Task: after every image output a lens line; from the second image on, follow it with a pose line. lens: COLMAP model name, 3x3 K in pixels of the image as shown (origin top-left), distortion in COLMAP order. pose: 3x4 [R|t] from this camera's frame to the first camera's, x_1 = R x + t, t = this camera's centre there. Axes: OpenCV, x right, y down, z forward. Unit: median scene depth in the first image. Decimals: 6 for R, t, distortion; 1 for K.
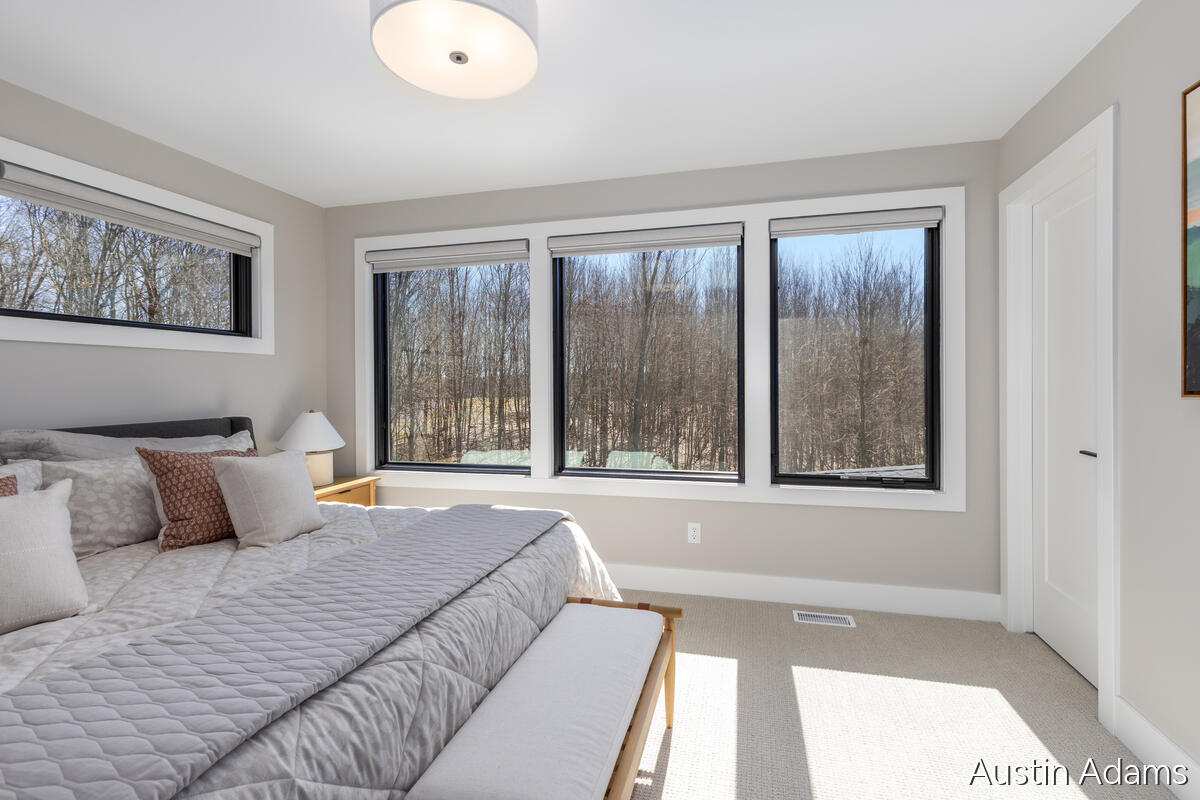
lens RADIAL K [[553.9, 0, 603.7], [0, 553.9, 380.4], [0, 0, 1]] dist [0.002596, -0.000037]
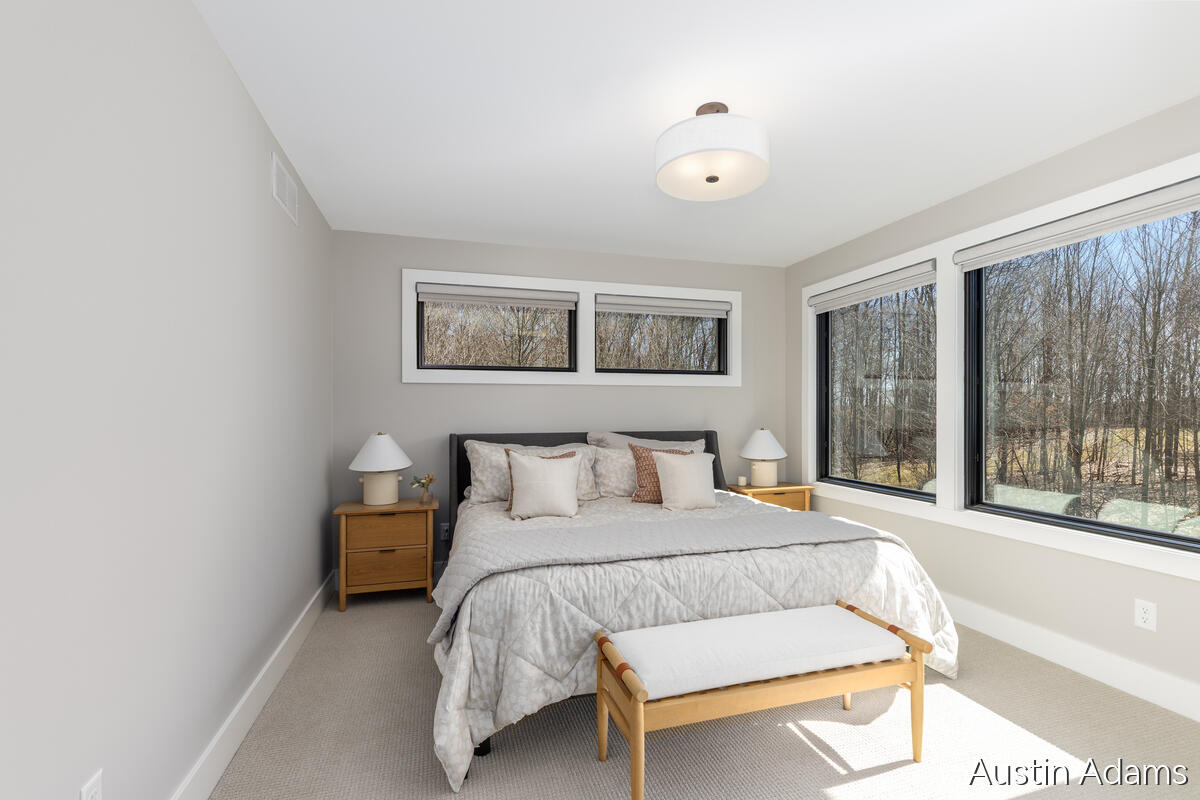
lens RADIAL K [[537.6, 0, 600.0], [0, 537.6, 400.0], [0, 0, 1]] dist [0.001168, 0.000044]
pose [[0.516158, -0.009853, -0.856437, 0.597055], [0.001833, 0.999944, -0.010399, -0.000079], [0.856492, 0.003798, 0.516147, 0.031237]]
